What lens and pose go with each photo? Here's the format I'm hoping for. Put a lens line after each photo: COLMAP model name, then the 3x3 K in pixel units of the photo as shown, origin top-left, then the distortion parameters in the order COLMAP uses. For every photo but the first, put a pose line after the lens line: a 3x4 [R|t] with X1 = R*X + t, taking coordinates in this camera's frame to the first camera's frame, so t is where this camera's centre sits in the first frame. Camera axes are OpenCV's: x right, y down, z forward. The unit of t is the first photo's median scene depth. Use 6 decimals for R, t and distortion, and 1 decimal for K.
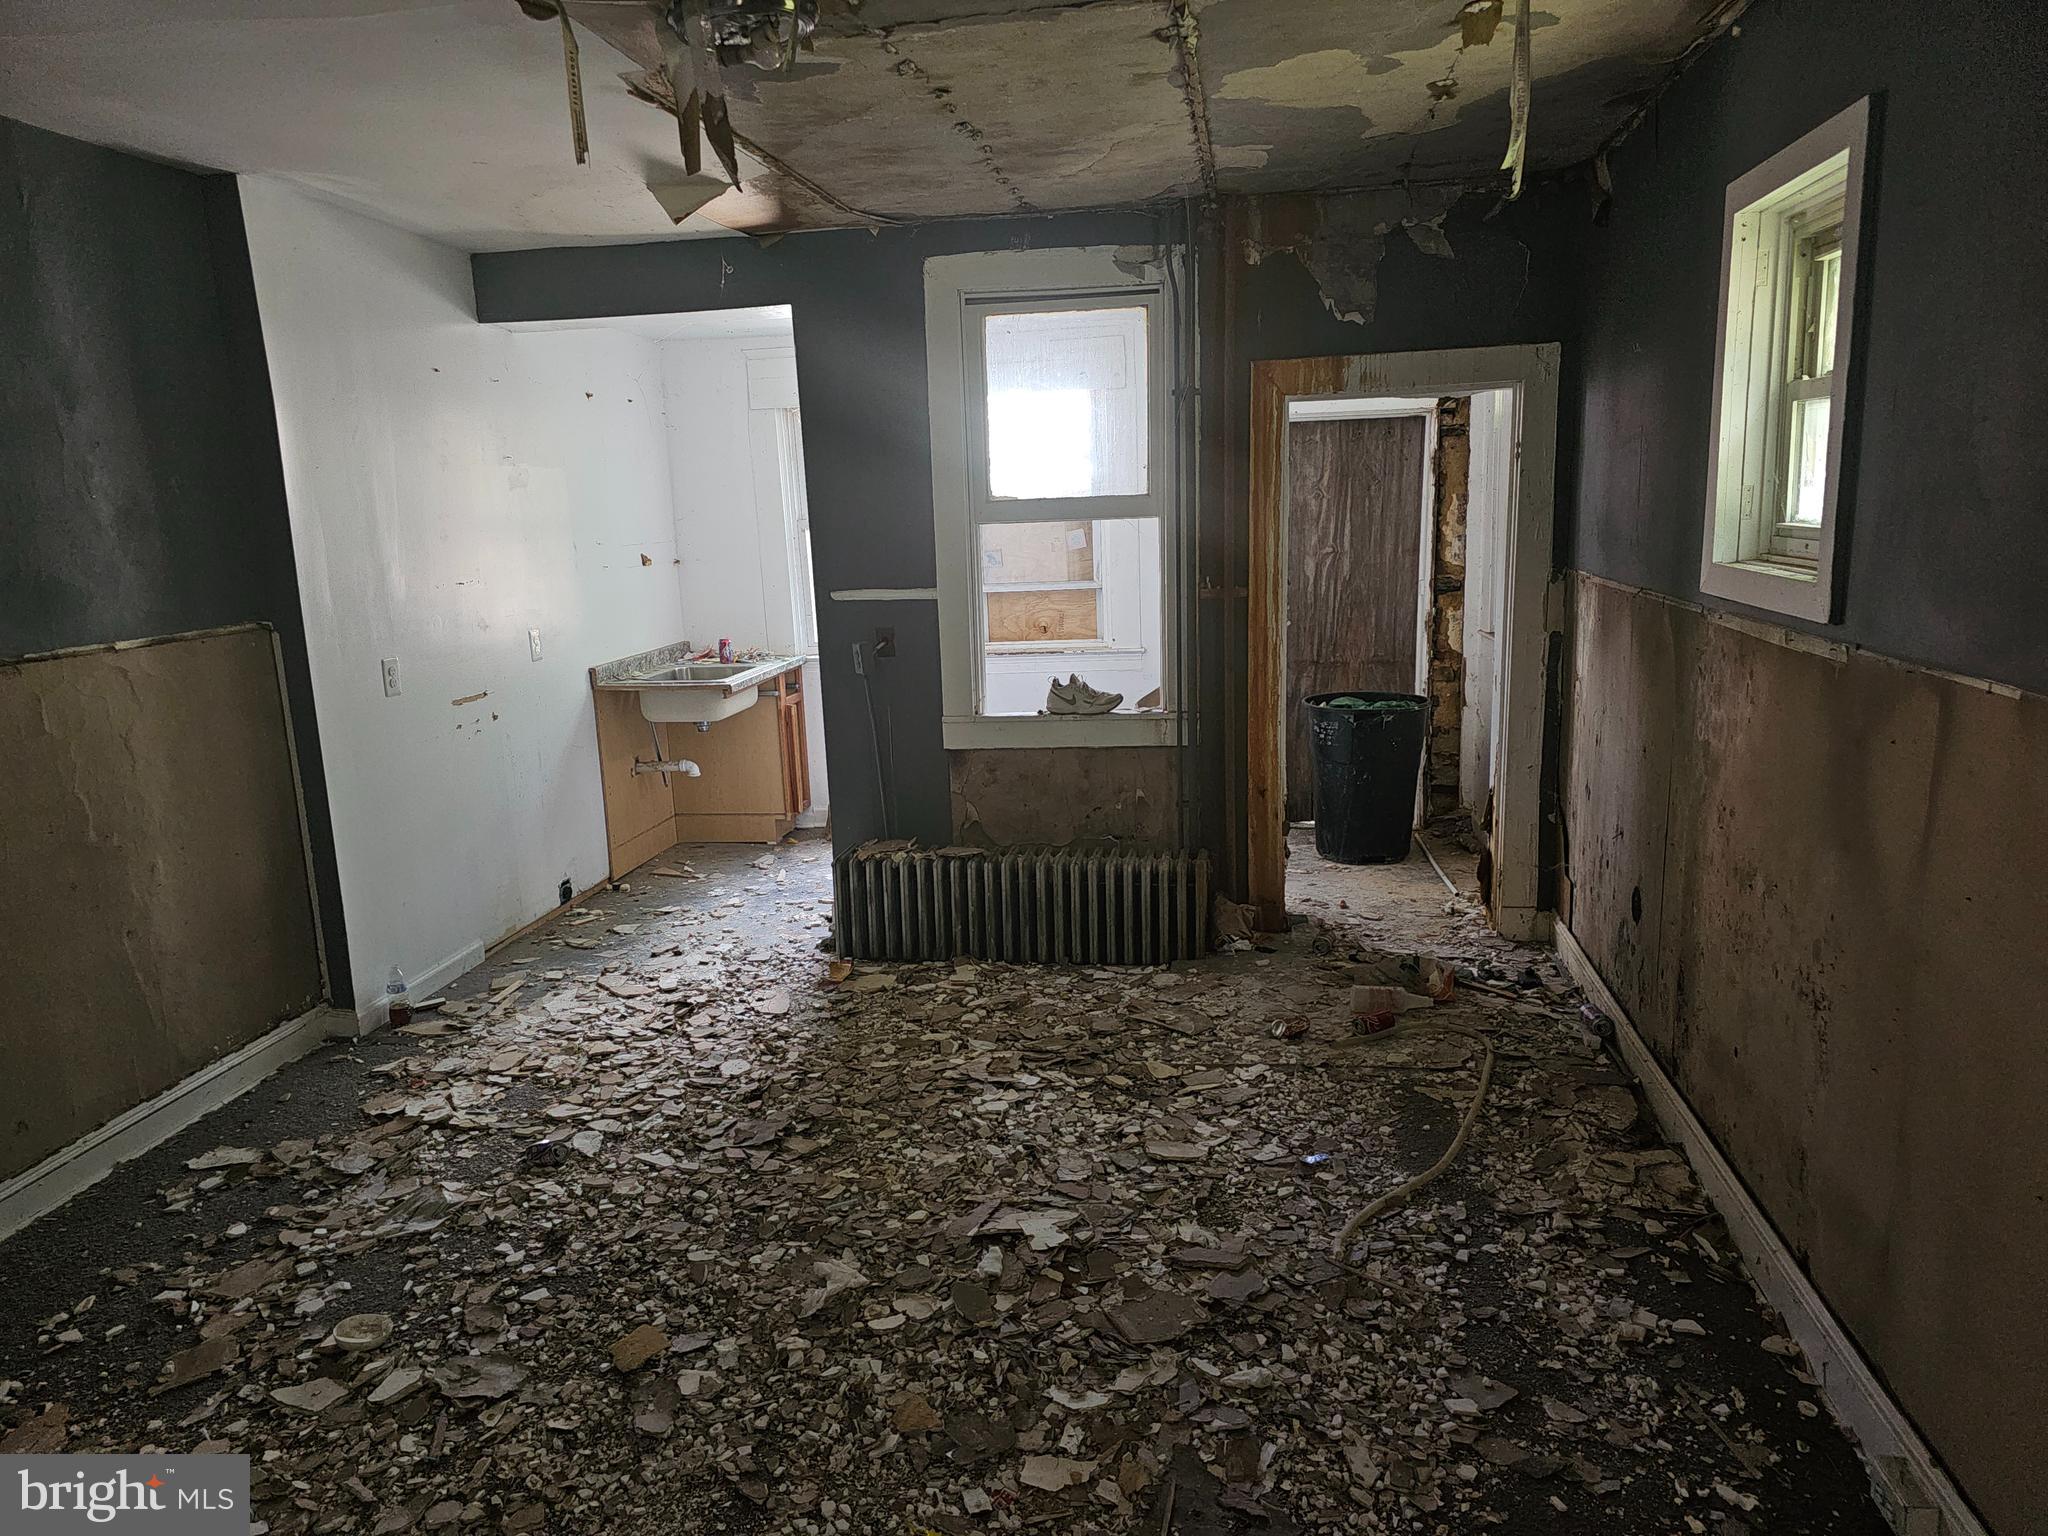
lens RADIAL K [[1356.4, 0, 1024.4], [0, 1356.4, 766.8], [0, 0, 1]] dist [0.032978, -0.011332]
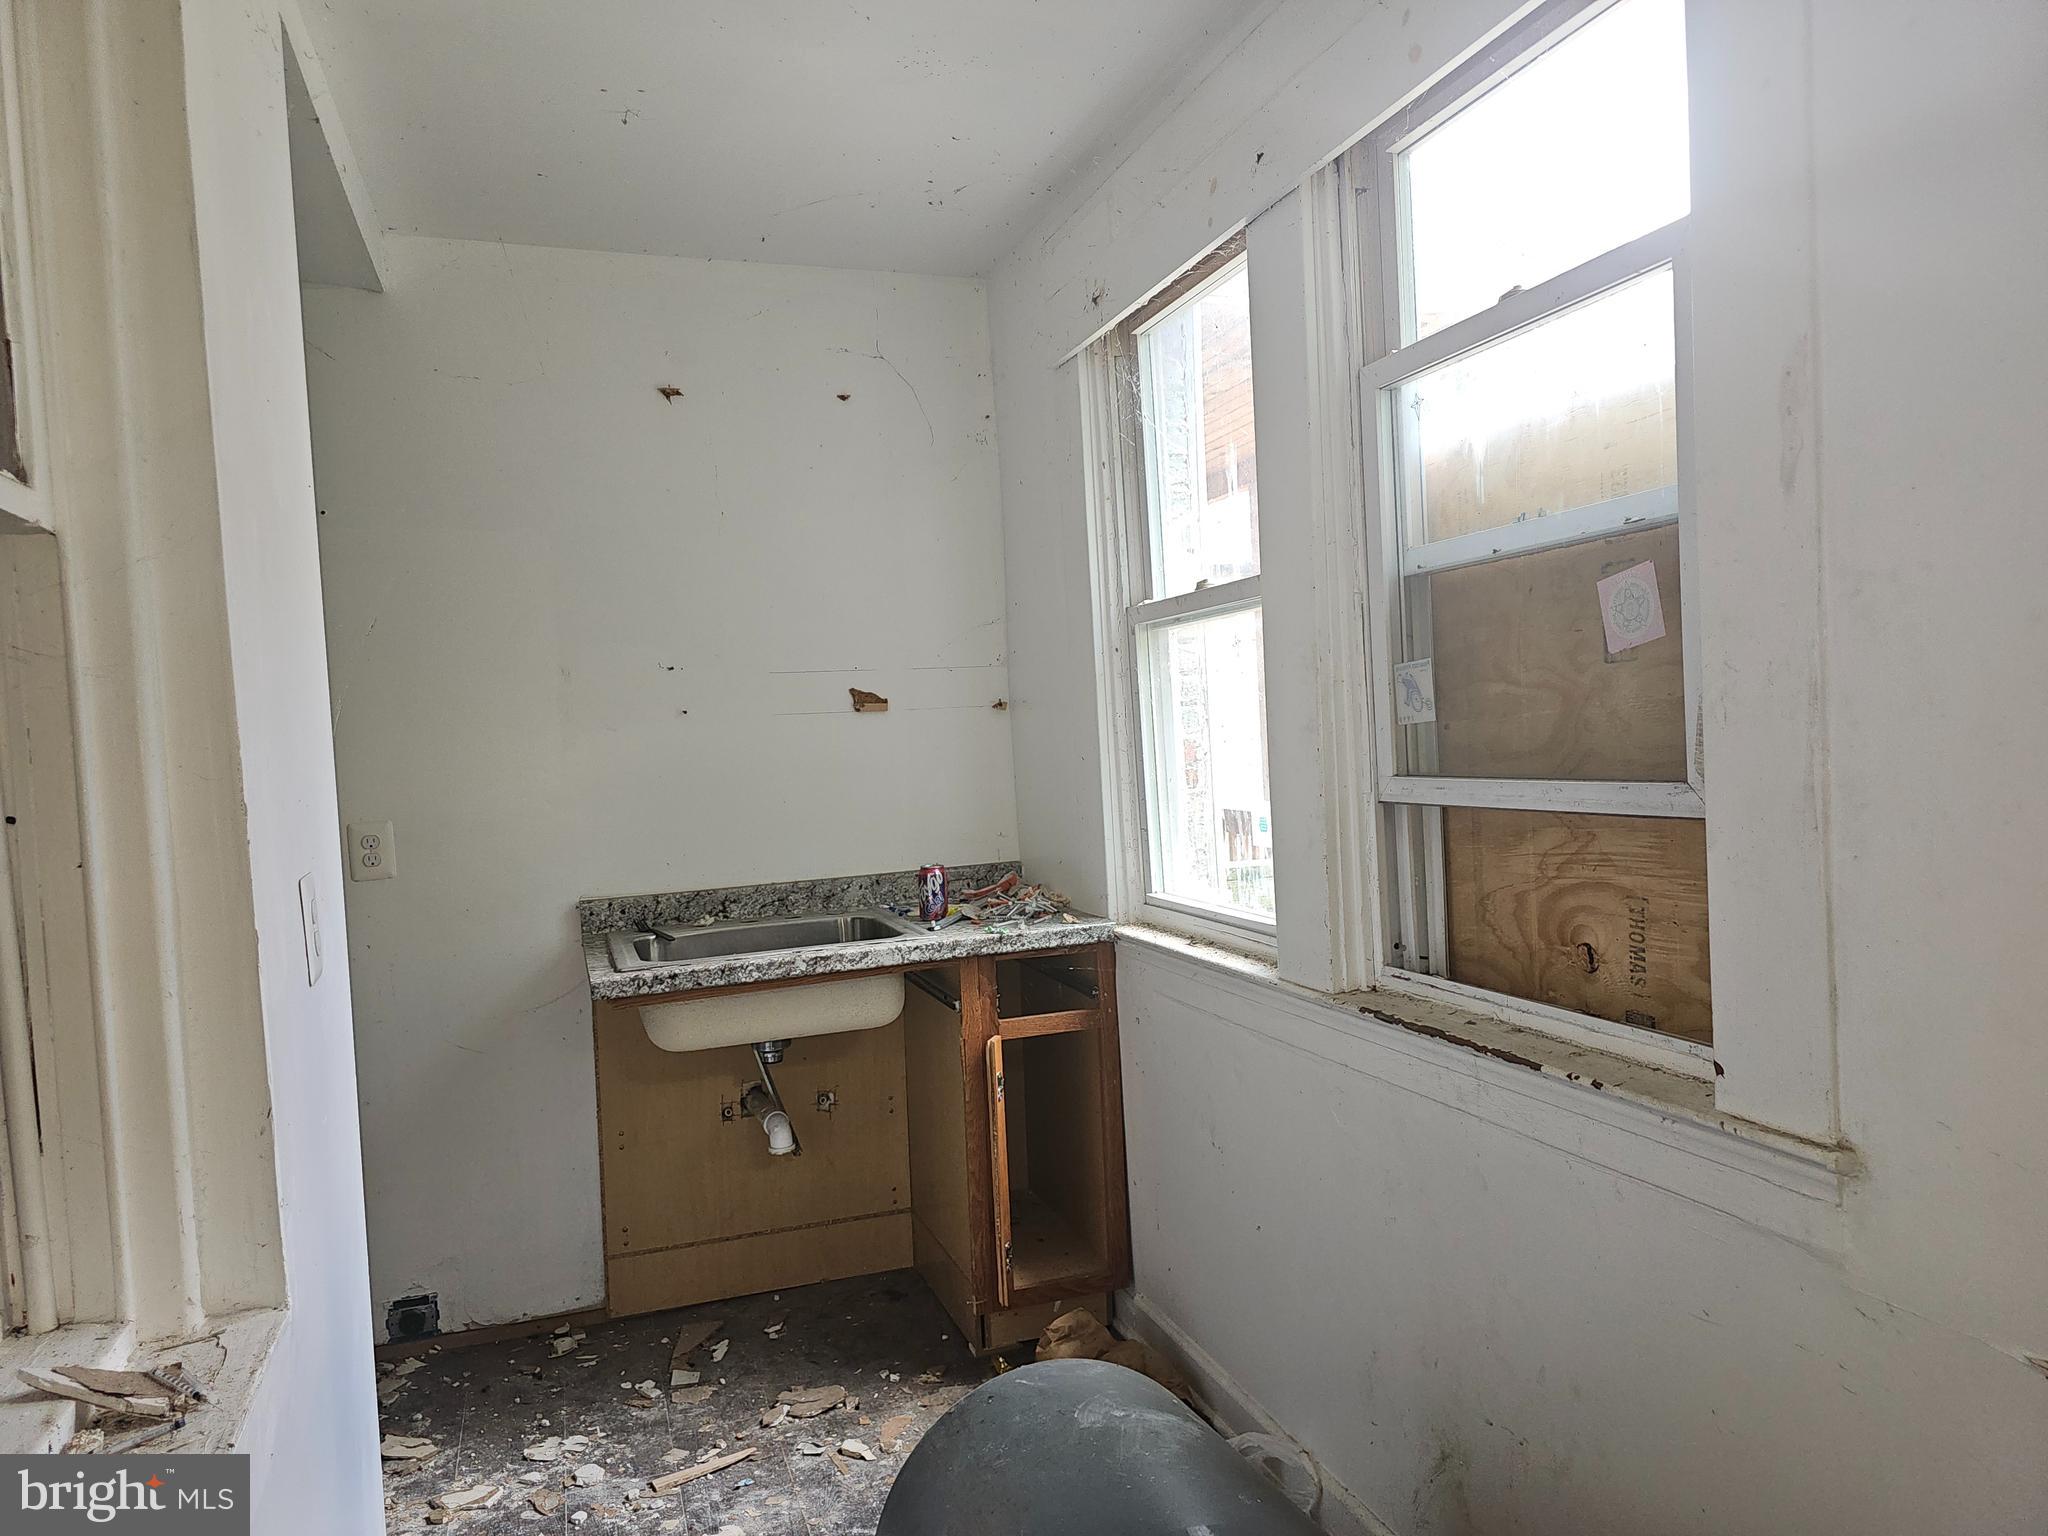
lens RADIAL K [[1356.4, 0, 1024.0], [0, 1356.4, 763.7], [0, 0, 1]] dist [0.032978, -0.011332]
pose [[0.483661, 0.038759, -0.874397, 0.198650], [-0.150351, 0.987848, -0.039377, -0.115871], [0.862245, 0.150511, 0.483611, 0.800317]]
